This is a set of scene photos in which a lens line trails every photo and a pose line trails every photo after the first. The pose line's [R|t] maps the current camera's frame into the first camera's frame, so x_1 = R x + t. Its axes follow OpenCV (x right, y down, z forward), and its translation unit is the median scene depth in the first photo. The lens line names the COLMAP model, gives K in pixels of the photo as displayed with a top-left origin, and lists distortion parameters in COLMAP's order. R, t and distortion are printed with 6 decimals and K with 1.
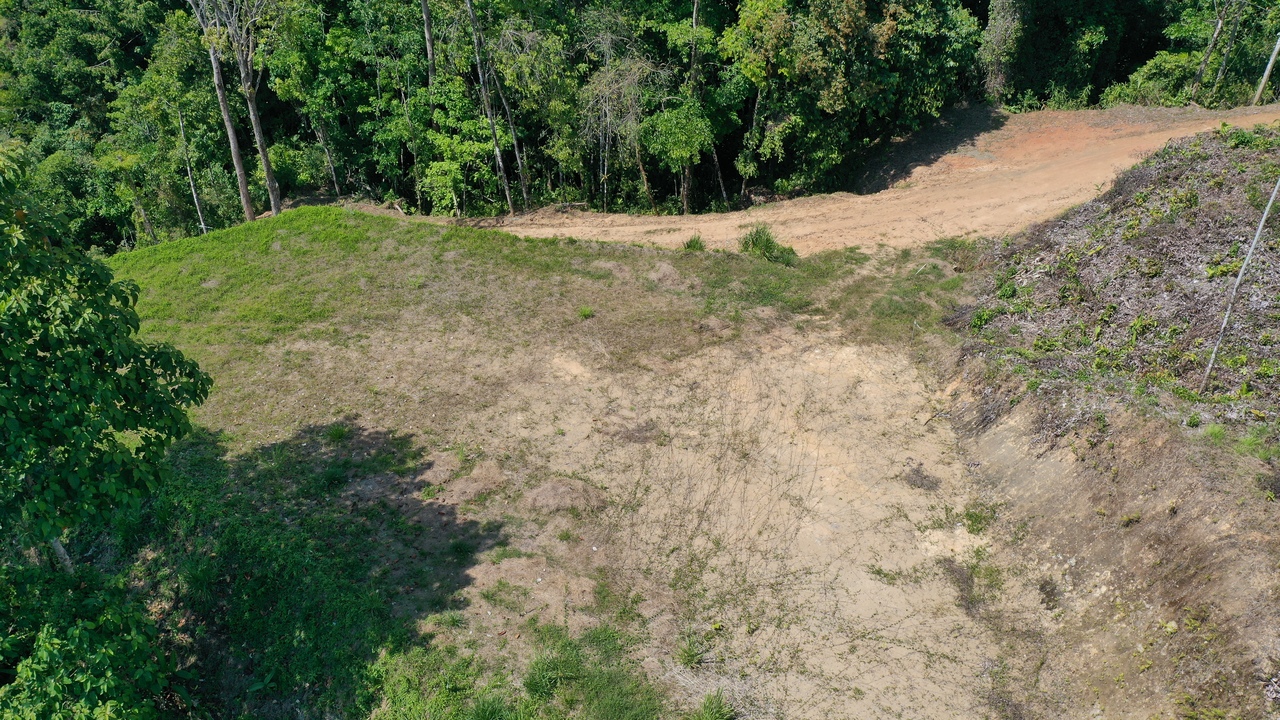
lens RADIAL K [[1022.0, 0, 637.8], [0, 1022.0, 343.2], [0, 0, 1]] dist [-0.002233, -0.000085]
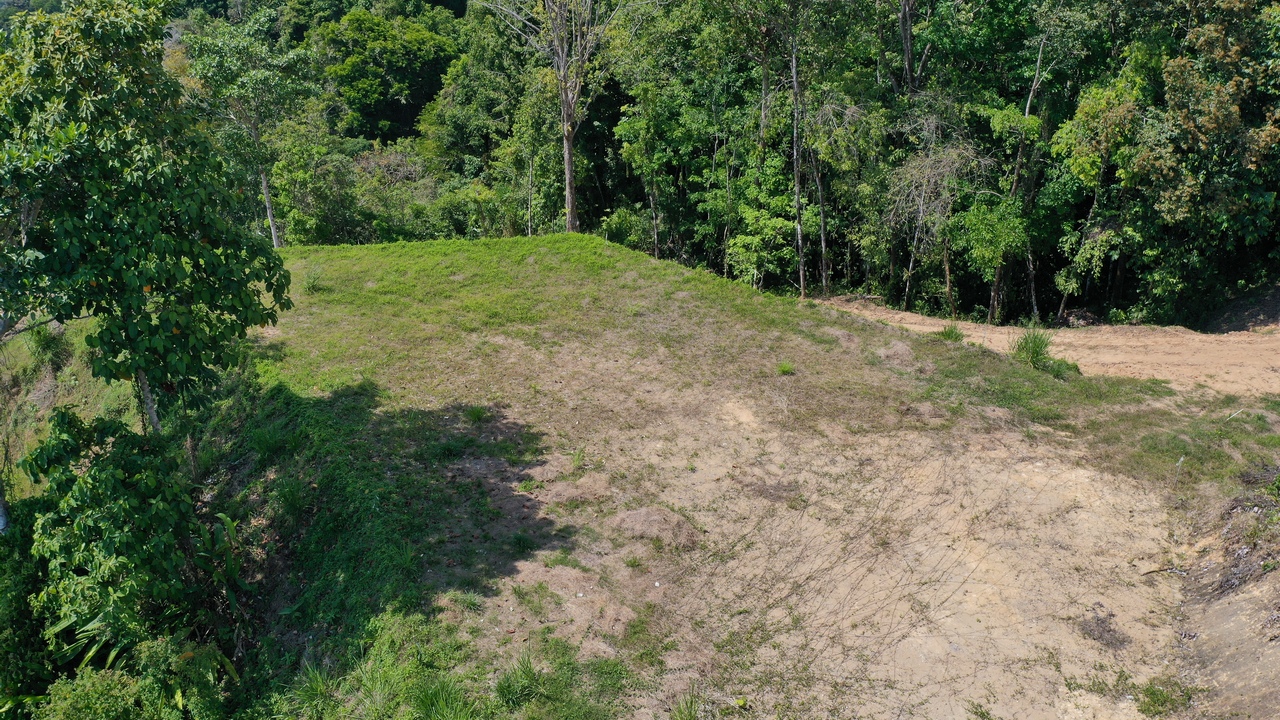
lens RADIAL K [[1011.1, 0, 640.0], [0, 1011.1, 360.0], [0, 0, 1]] dist [0.004114, 0.000903]
pose [[0.899198, 0.187408, -0.395375, 0.199546], [-0.237145, 0.968138, -0.080440, 0.070279], [0.367702, 0.166092, 0.914991, 0.135913]]
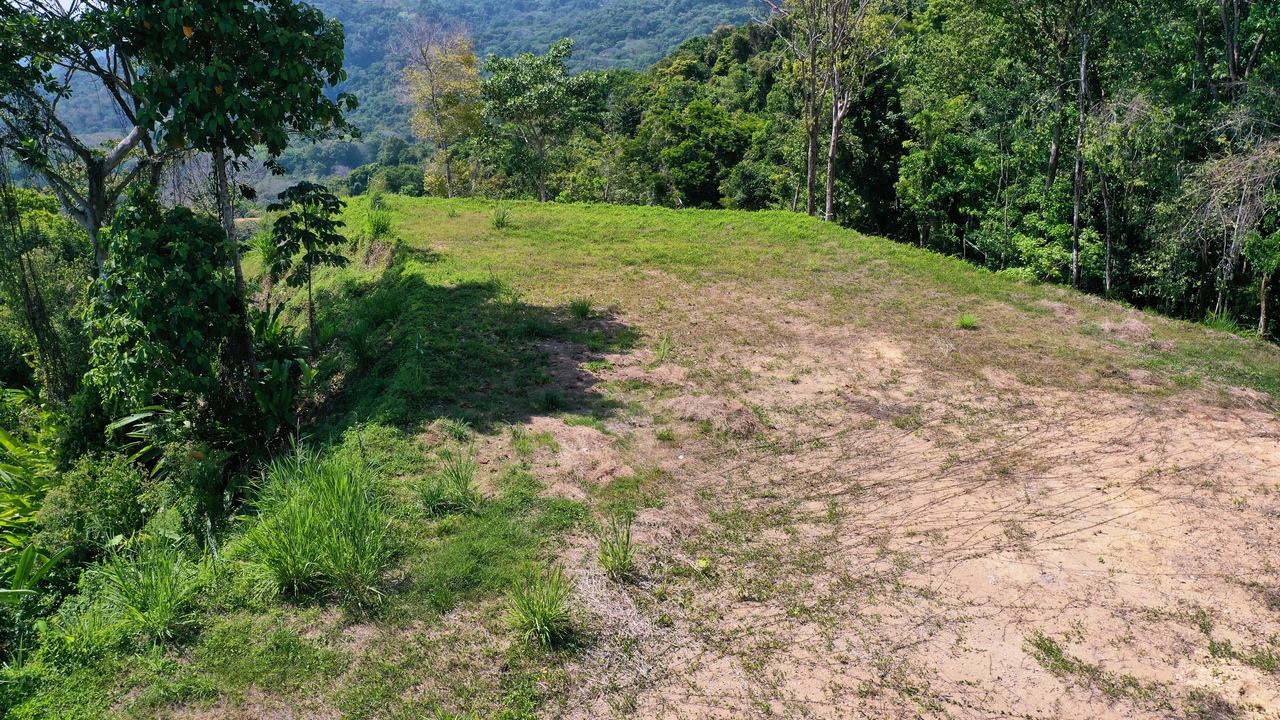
lens RADIAL K [[1022.0, 0, 637.8], [0, 1022.0, 343.2], [0, 0, 1]] dist [-0.002233, -0.000085]
pose [[0.680537, 0.209216, -0.702210, 0.328594], [-0.404467, 0.906388, -0.121935, 0.181004], [0.610964, 0.367002, 0.701451, 0.367707]]
